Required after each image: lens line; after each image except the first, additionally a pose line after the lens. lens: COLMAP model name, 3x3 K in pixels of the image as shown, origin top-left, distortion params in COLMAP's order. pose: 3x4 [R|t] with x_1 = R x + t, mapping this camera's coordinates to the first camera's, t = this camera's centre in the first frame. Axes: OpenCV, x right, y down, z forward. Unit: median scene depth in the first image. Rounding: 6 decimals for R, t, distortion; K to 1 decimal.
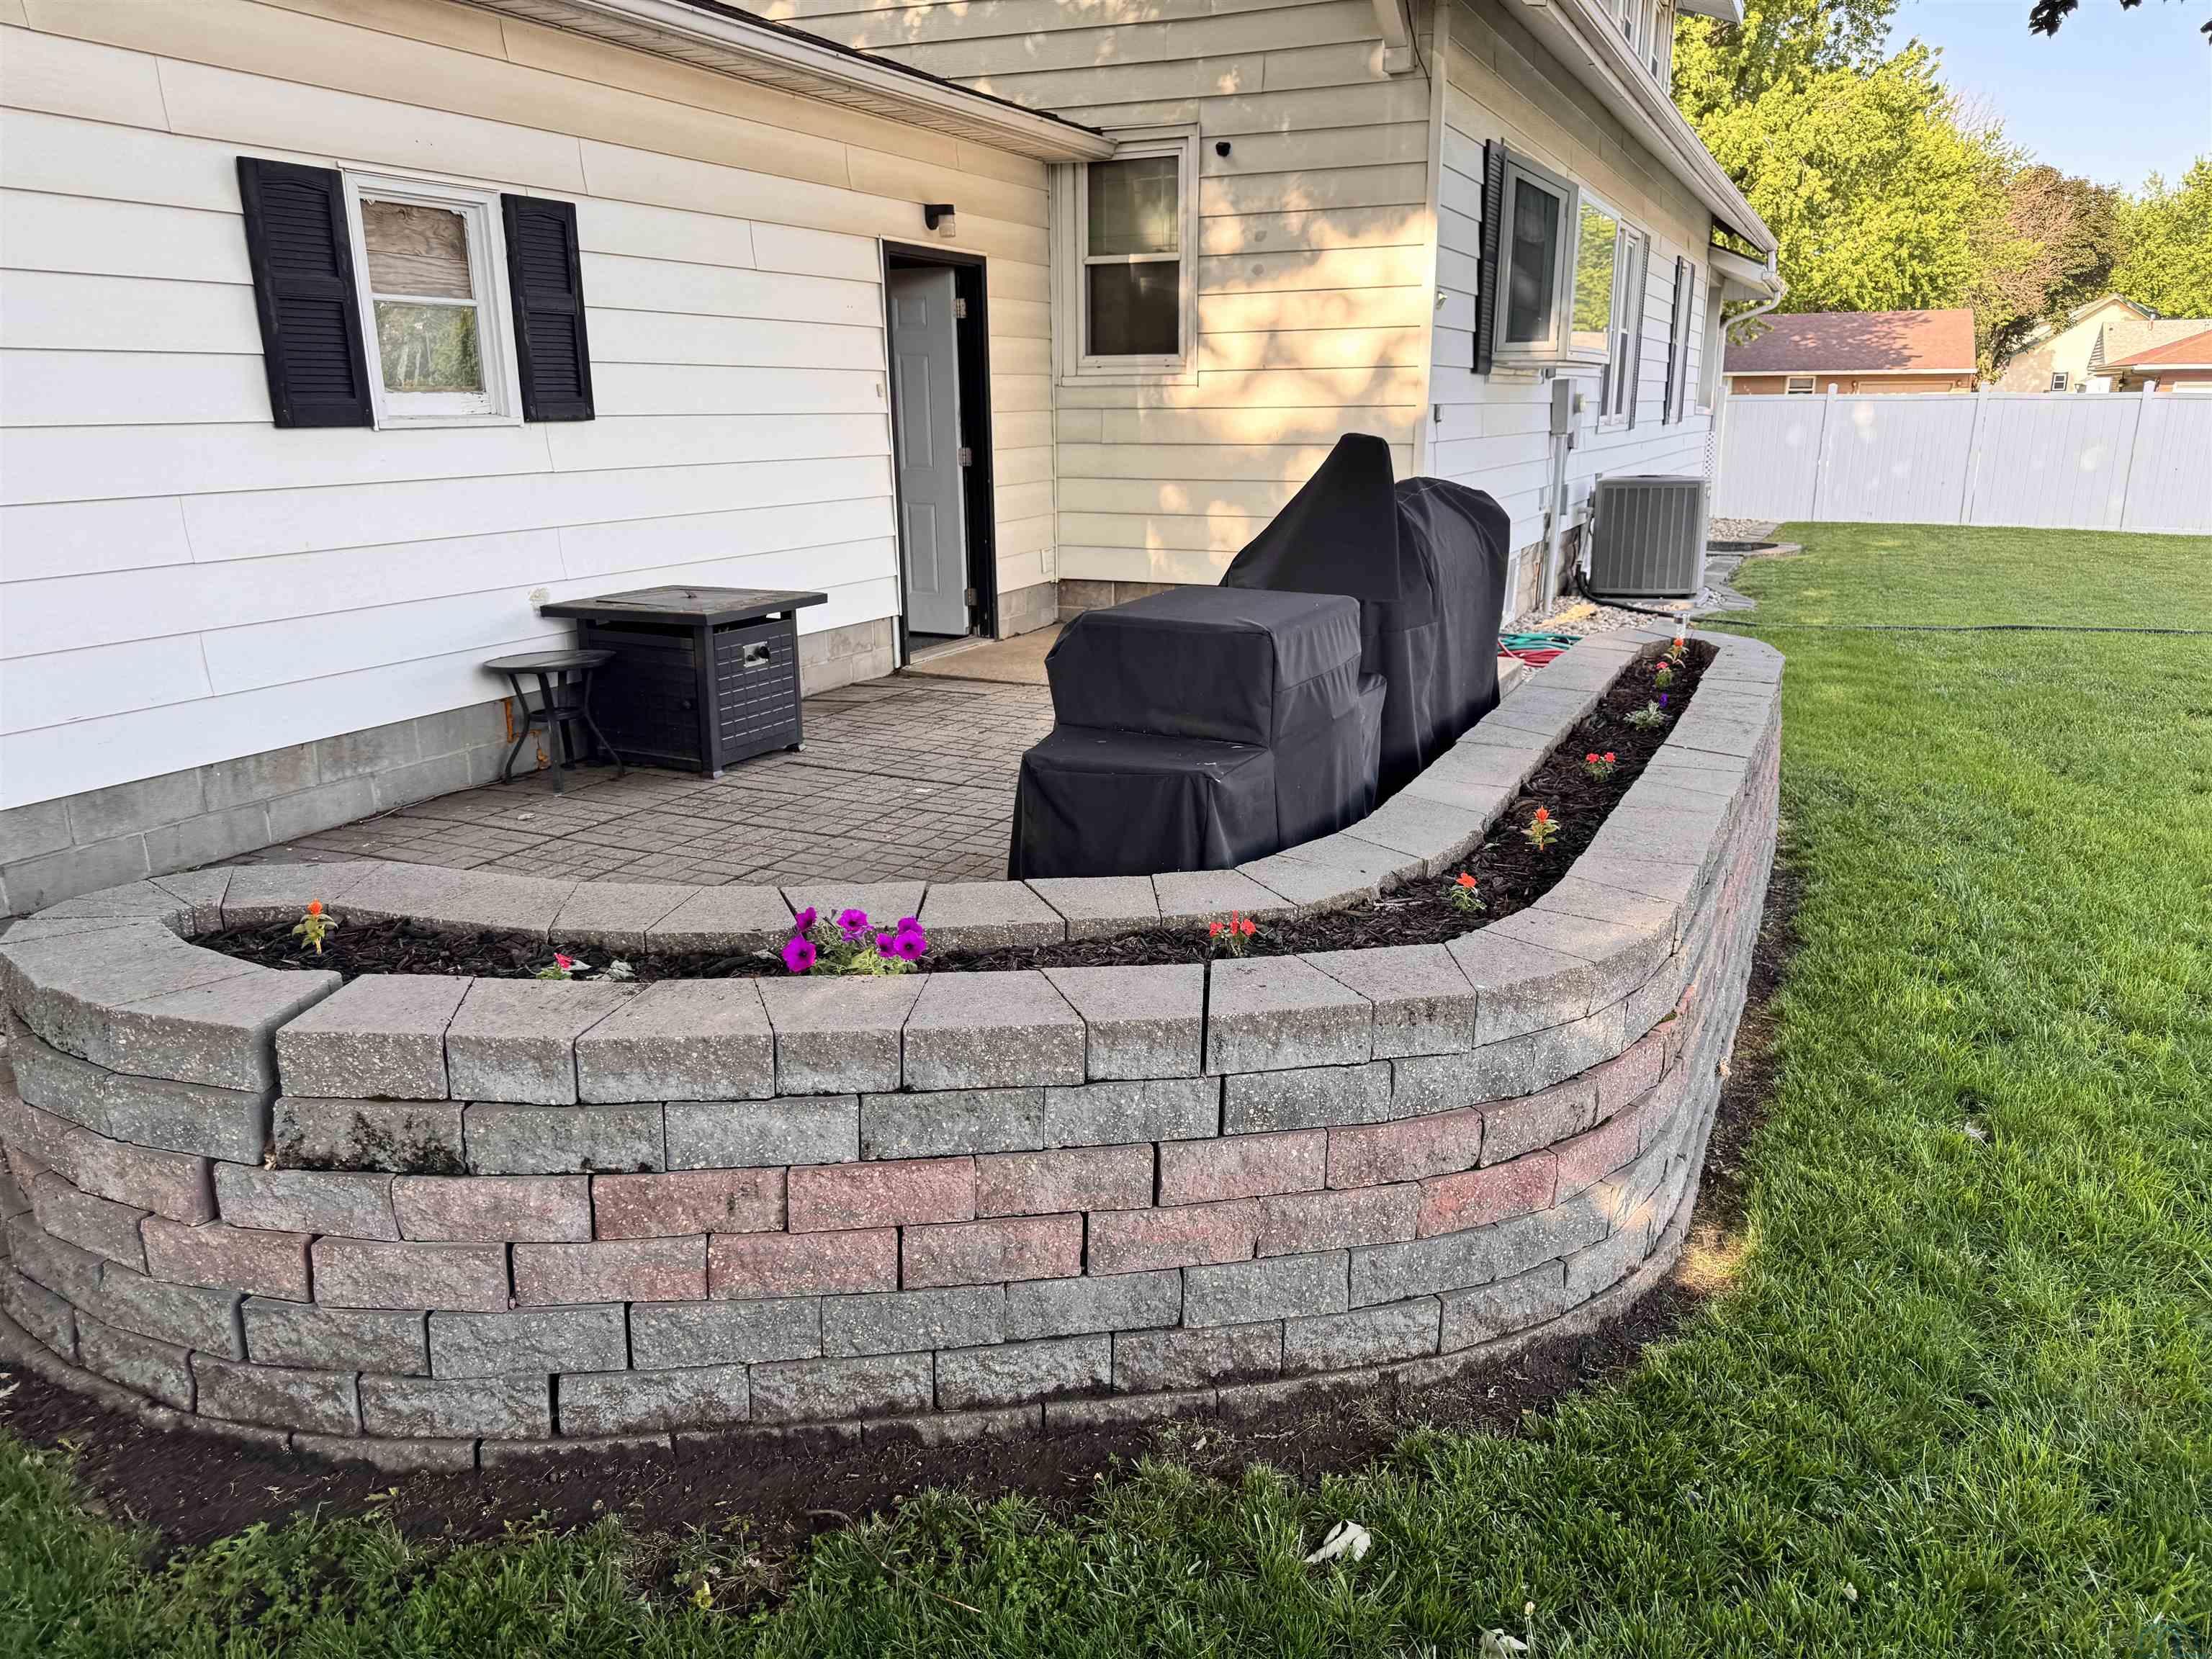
lens RADIAL K [[1593.1, 0, 1109.0], [0, 1593.1, 883.9], [0, 0, 1]] dist [-0.001747, 0.001851]
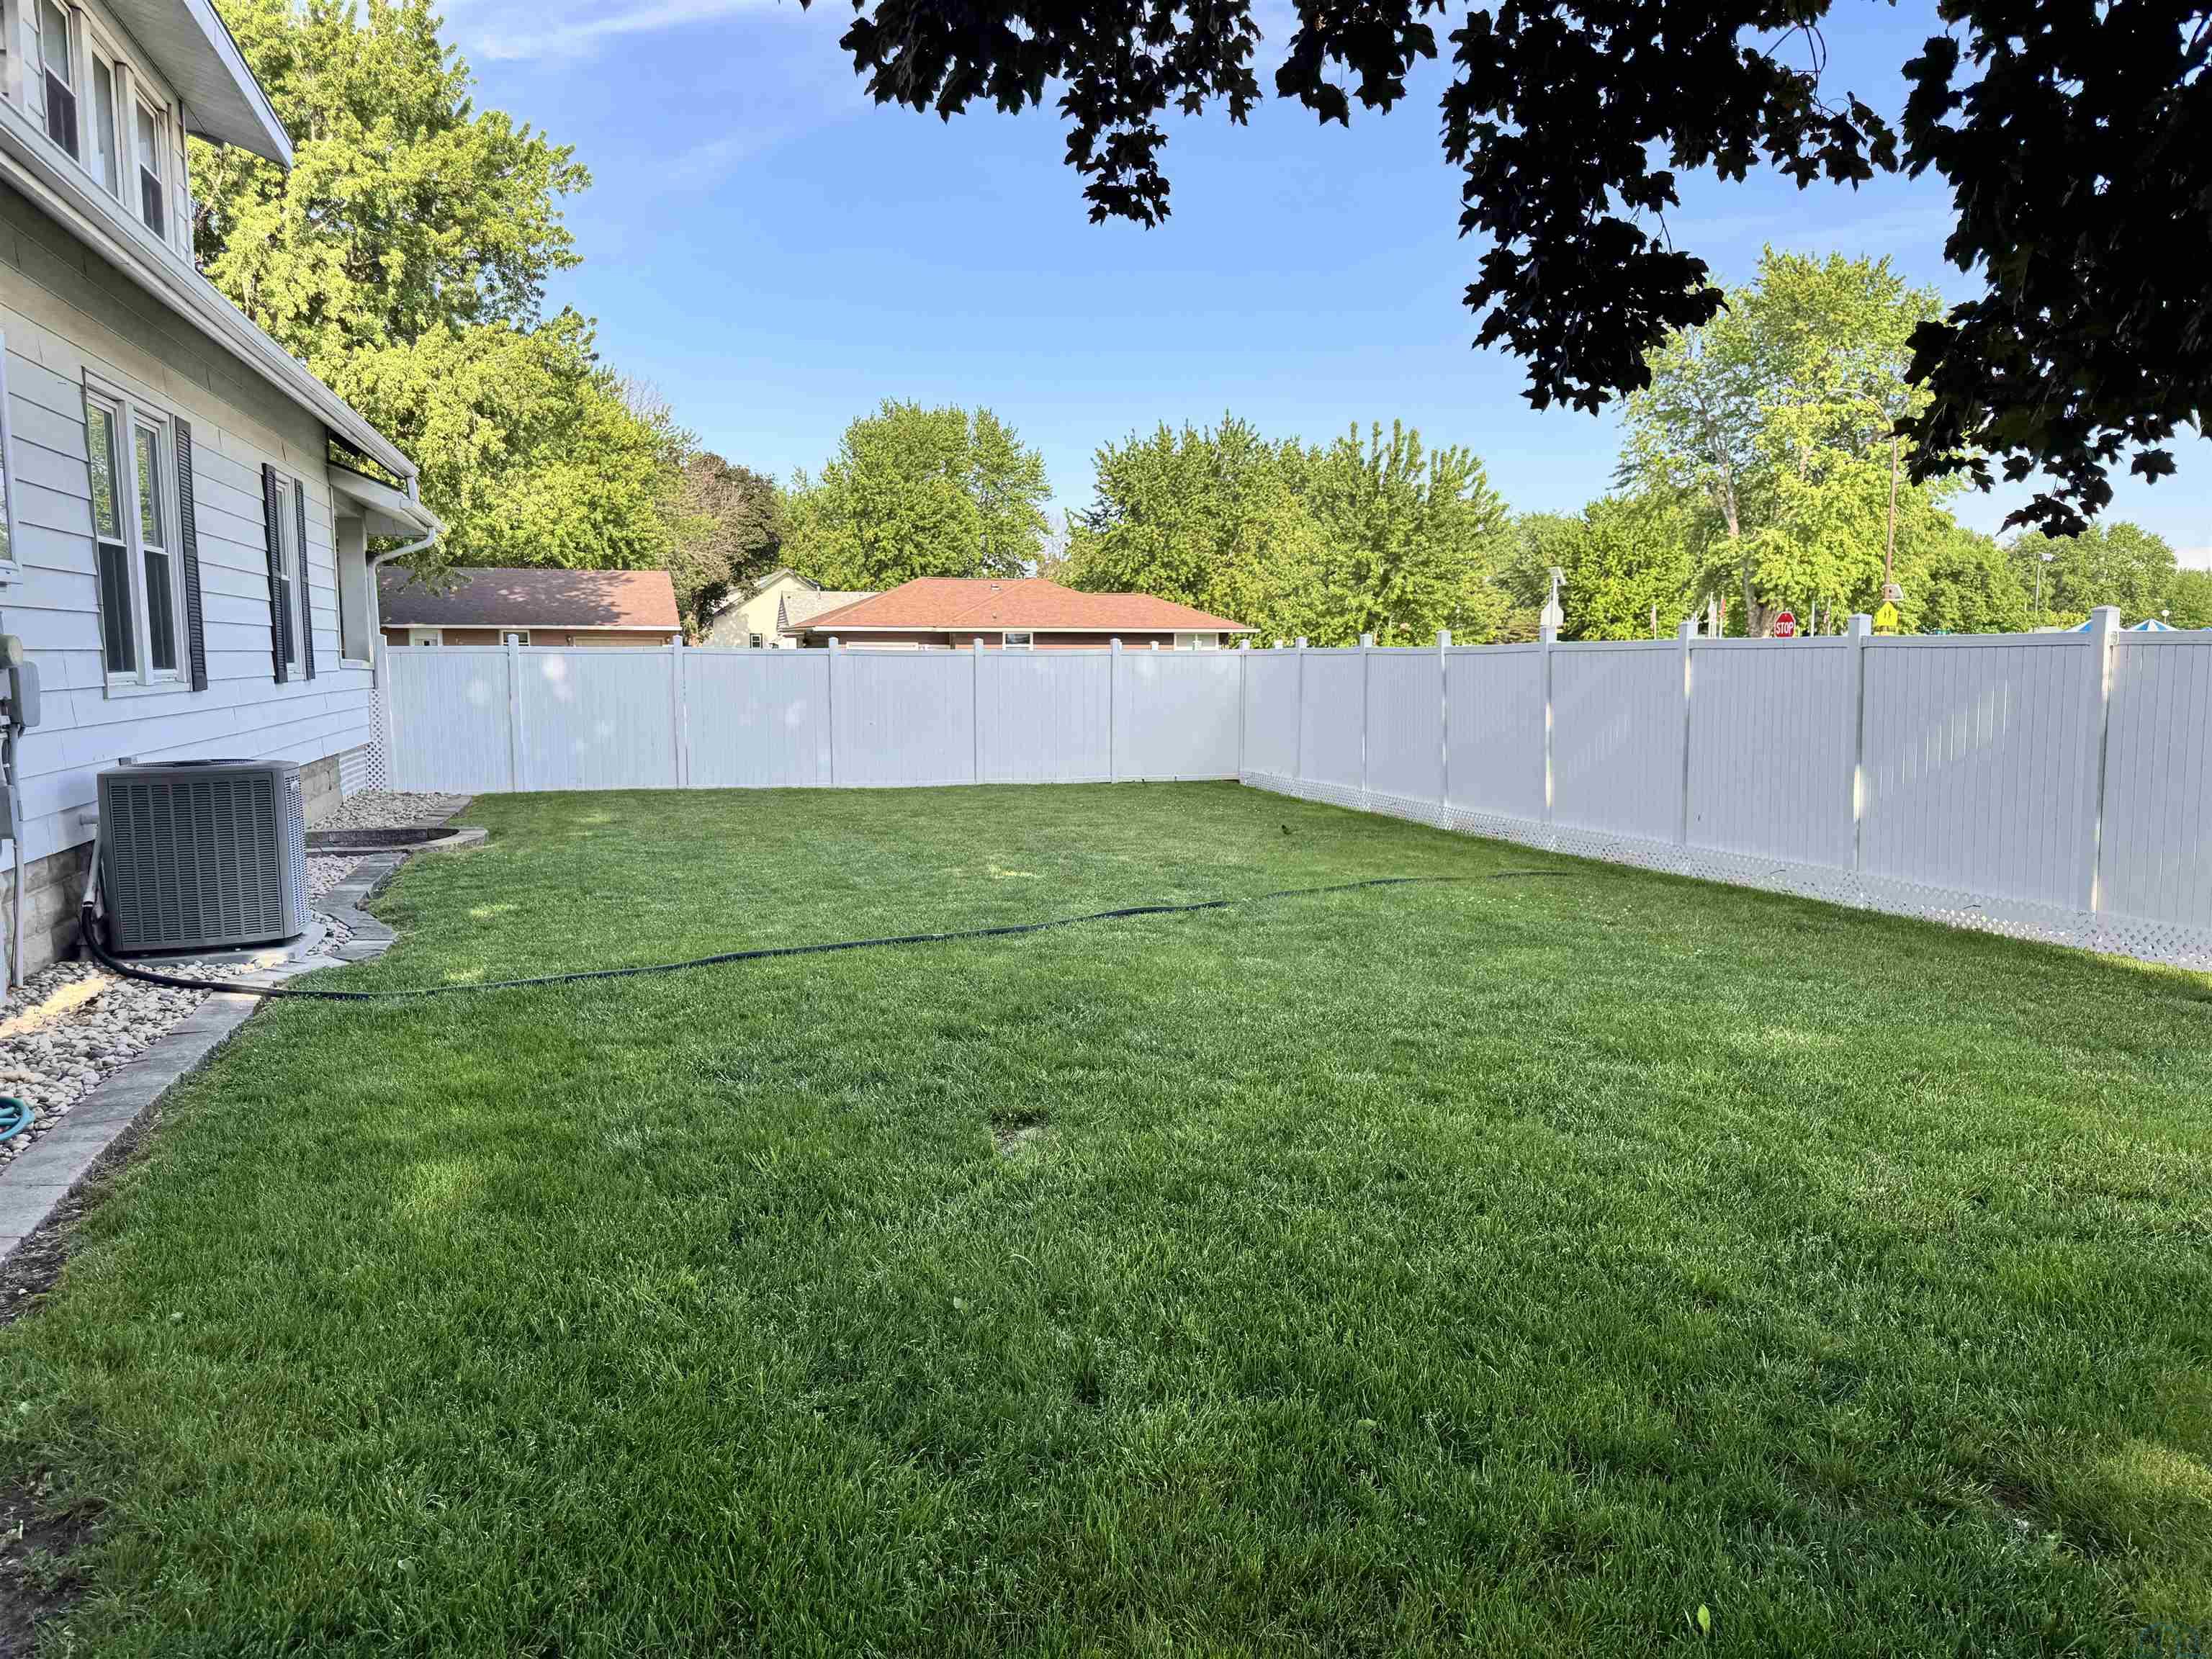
lens RADIAL K [[1530.2, 0, 1106.0], [0, 1530.2, 829.5], [0, 0, 1]] dist [0.046351, -0.125987]
pose [[0.738979, -0.066400, 0.670448, 0.078979], [0.186405, 0.976435, -0.108754, -0.038204], [-0.647428, 0.205342, 0.733943, 0.127930]]
